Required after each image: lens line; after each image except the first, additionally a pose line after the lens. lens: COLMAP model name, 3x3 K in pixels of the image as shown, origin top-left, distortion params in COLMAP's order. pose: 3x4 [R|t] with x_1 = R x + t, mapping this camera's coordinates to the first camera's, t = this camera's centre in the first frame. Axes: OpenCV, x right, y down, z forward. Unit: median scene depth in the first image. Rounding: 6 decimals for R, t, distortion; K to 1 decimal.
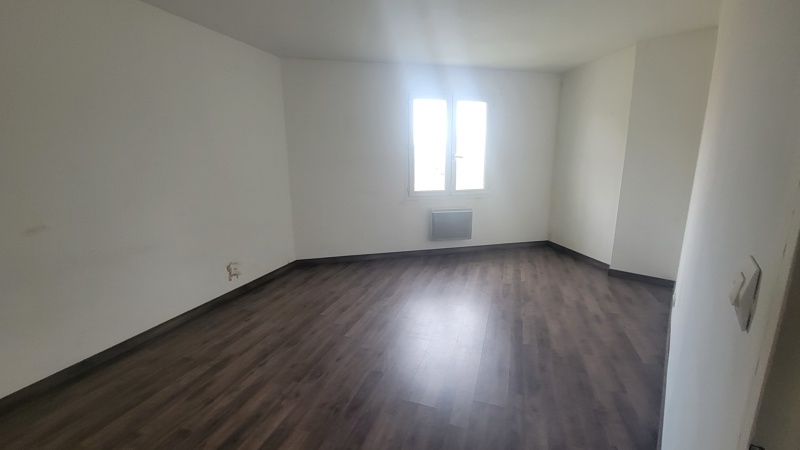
lens RADIAL K [[327.0, 0, 400.0], [0, 327.0, 225.0], [0, 0, 1]] dist [0.000006, 0.000078]
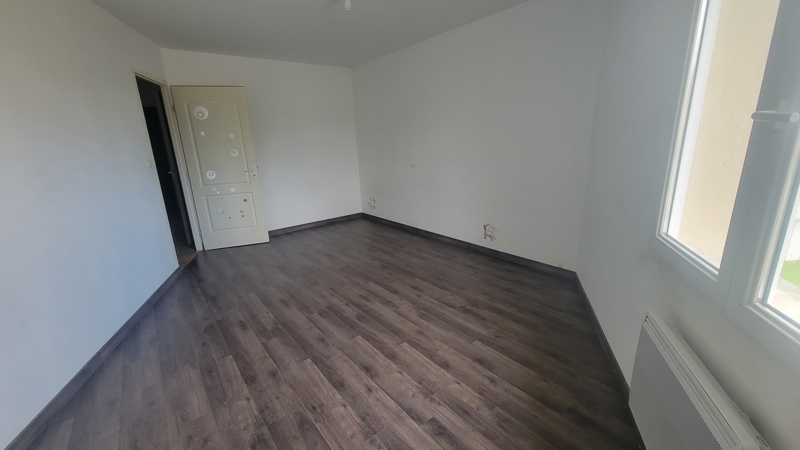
lens RADIAL K [[327.0, 0, 400.0], [0, 327.0, 225.0], [0, 0, 1]] dist [0.000006, 0.000078]
pose [[-0.535603, 0.244443, -0.808318, 0.603499], [-0.127652, 0.922754, 0.363634, -0.272672], [0.834766, 0.297947, -0.463026, 1.338605]]
